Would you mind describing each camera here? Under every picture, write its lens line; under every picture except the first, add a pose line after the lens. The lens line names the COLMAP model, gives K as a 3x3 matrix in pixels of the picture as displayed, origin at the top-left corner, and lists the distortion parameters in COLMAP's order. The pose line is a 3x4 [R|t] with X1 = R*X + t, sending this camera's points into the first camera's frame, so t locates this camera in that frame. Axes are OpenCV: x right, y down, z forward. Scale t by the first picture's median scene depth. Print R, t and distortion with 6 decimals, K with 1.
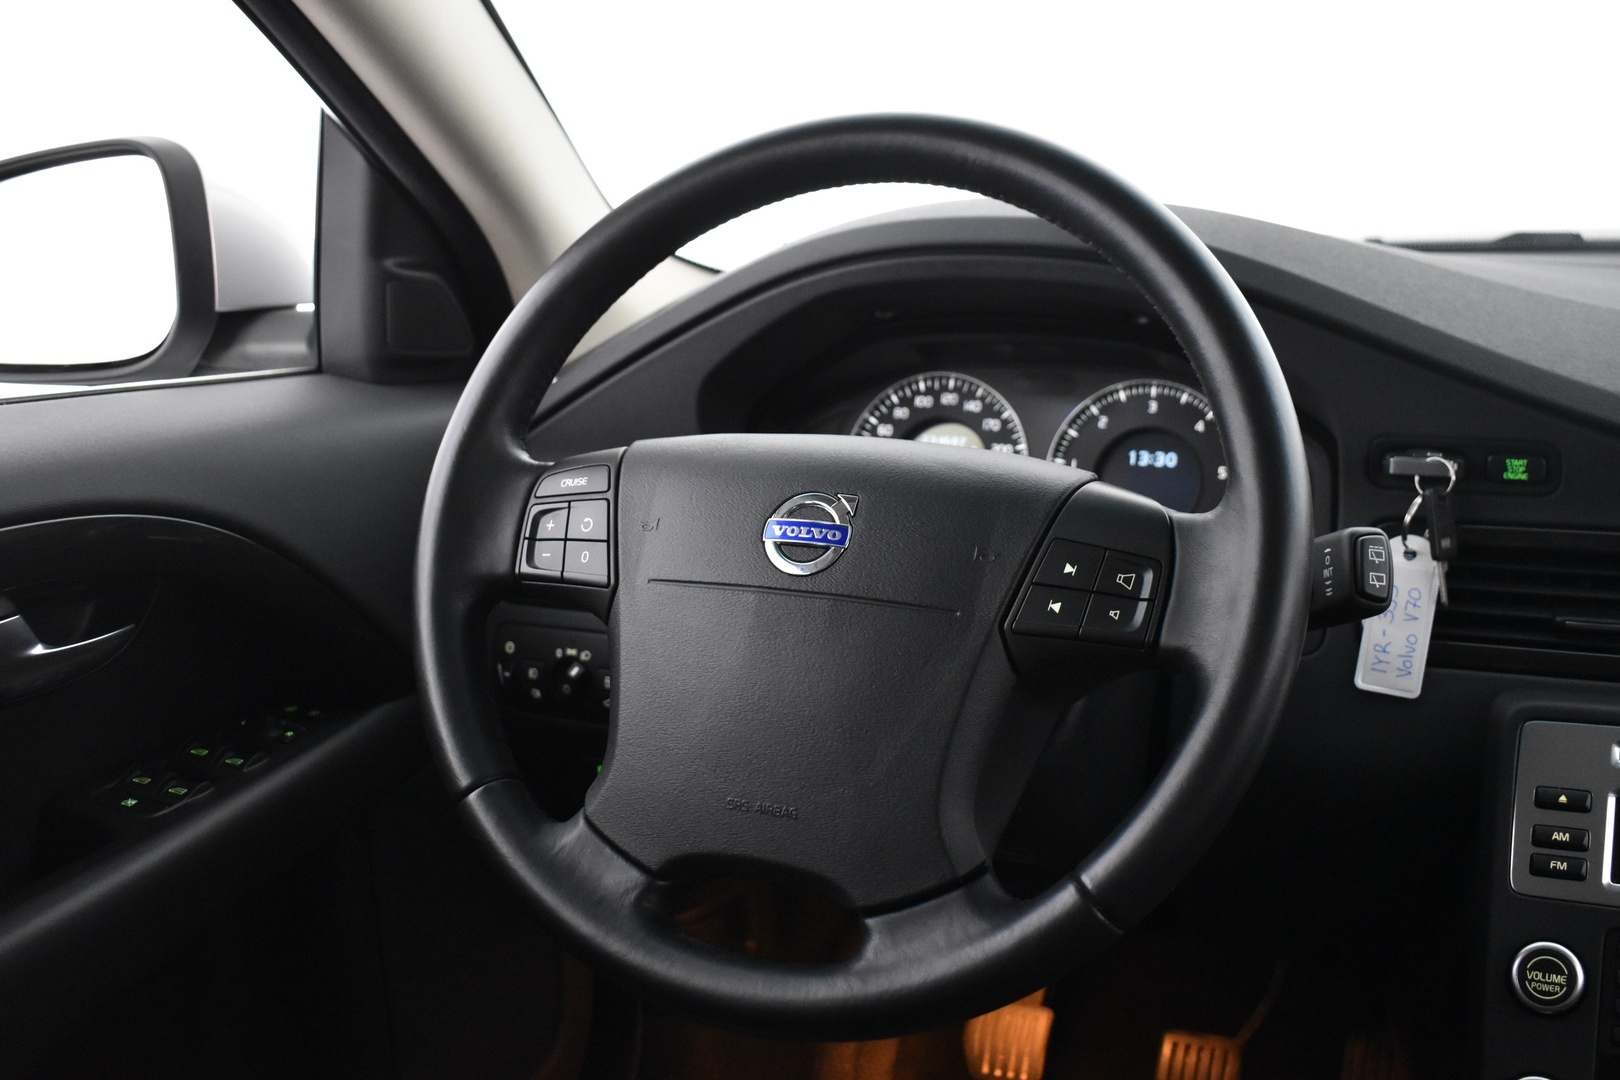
lens RADIAL K [[1723.8, 0, 837.3], [0, 1723.8, 547.0], [0, 0, 1]] dist [-0.042894, 0.000000]
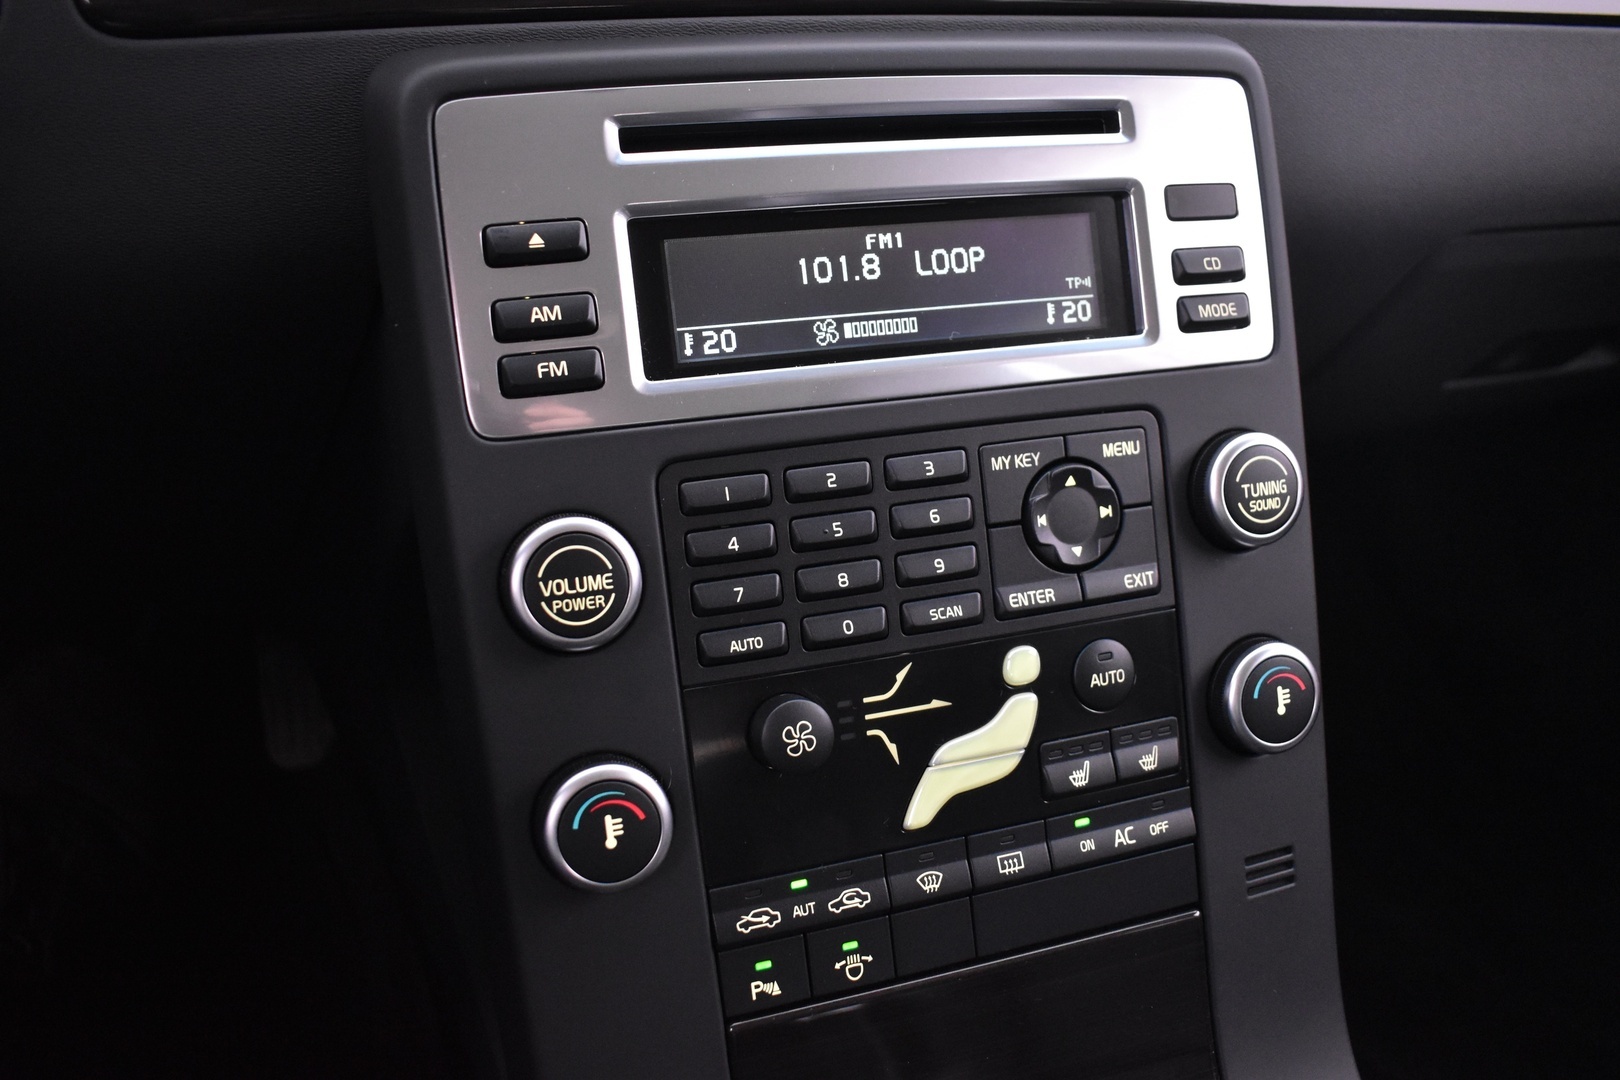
lens RADIAL K [[1368.4, 0, 803.8], [0, 1368.4, 529.7], [0, 0, 1]] dist [-0.104335, -0.008742]
pose [[0.758600, -0.270814, 0.592609, 0.220689], [0.108459, 0.949325, 0.294991, 0.118158], [-0.642466, -0.159507, 0.749530, 0.628715]]
